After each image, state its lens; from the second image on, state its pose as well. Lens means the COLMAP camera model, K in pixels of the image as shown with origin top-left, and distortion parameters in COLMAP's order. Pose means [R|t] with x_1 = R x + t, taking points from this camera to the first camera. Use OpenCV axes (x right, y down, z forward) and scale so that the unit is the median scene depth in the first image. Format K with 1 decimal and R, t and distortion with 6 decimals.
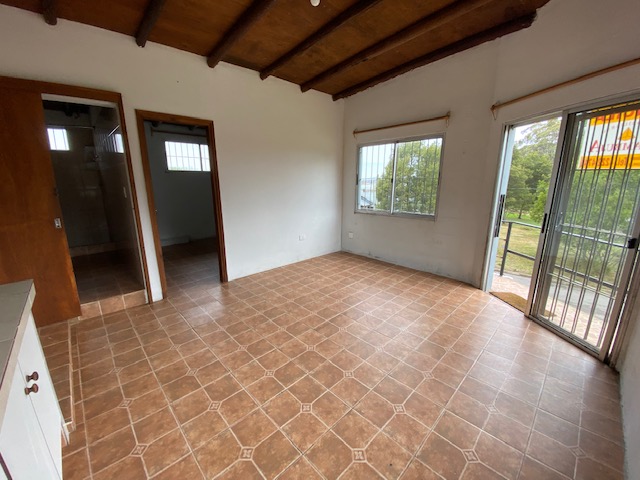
lens RADIAL K [[257.5, 0, 319.7], [0, 257.5, 238.1], [0, 0, 1]] dist [0.047830, -0.030351]
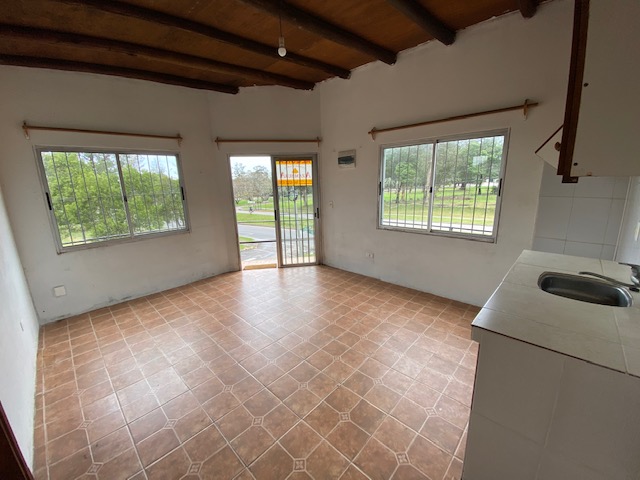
lens RADIAL K [[257.5, 0, 319.7], [0, 257.5, 238.1], [0, 0, 1]] dist [0.047830, -0.030351]
pose [[-0.040152, -0.213758, 0.976061, -0.824754], [0.251265, 0.943298, 0.216919, -0.187271], [-0.967085, 0.253960, 0.015835, 0.615944]]
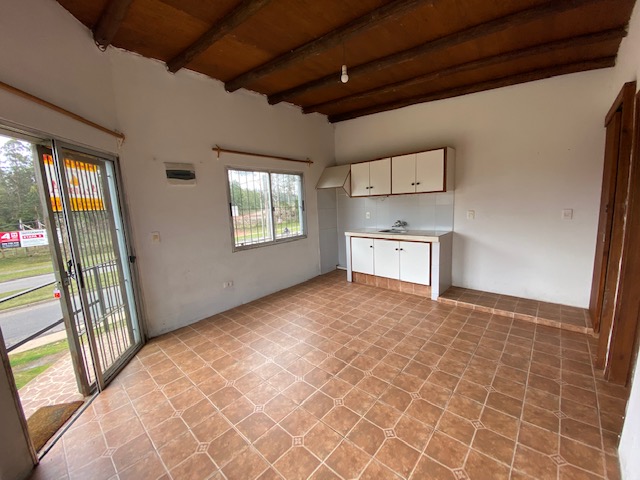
lens RADIAL K [[257.5, 0, 319.7], [0, 257.5, 238.1], [0, 0, 1]] dist [0.047830, -0.030351]
pose [[-0.996227, 0.057308, -0.065166, 0.147211], [0.029840, 0.931359, 0.362878, -0.375740], [0.081489, 0.359564, -0.929555, 1.522548]]
